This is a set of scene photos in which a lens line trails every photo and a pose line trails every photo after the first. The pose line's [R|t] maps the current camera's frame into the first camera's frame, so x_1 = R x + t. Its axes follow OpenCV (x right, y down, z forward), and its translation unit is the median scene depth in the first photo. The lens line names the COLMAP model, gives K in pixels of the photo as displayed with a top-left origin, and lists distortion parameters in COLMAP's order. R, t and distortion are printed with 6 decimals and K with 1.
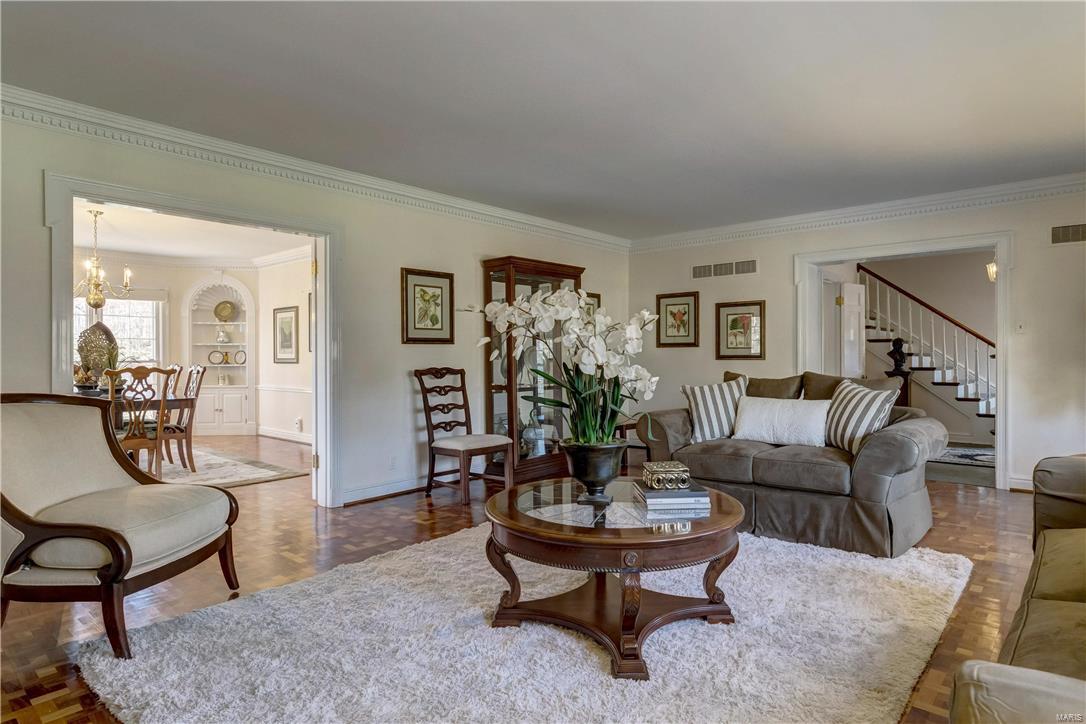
lens RADIAL K [[616.8, 0, 547.0], [0, 616.8, 355.9], [0, 0, 1]] dist [0.008469, 0.000783]
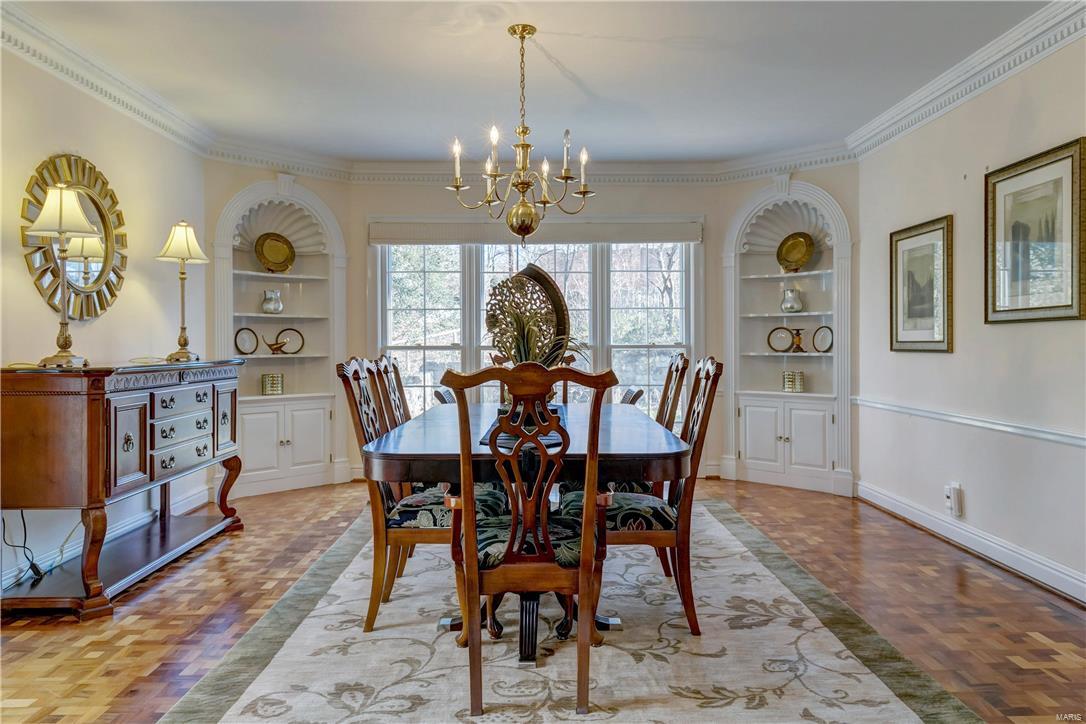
lens RADIAL K [[757.7, 0, 546.8], [0, 757.7, 351.7], [0, 0, 1]] dist [0.030047, 0.002963]
pose [[0.679835, 0.008914, -0.733311, -0.194233], [0.003373, 0.999878, 0.015281, 0.002425], [0.733358, -0.012862, 0.679722, 0.414722]]
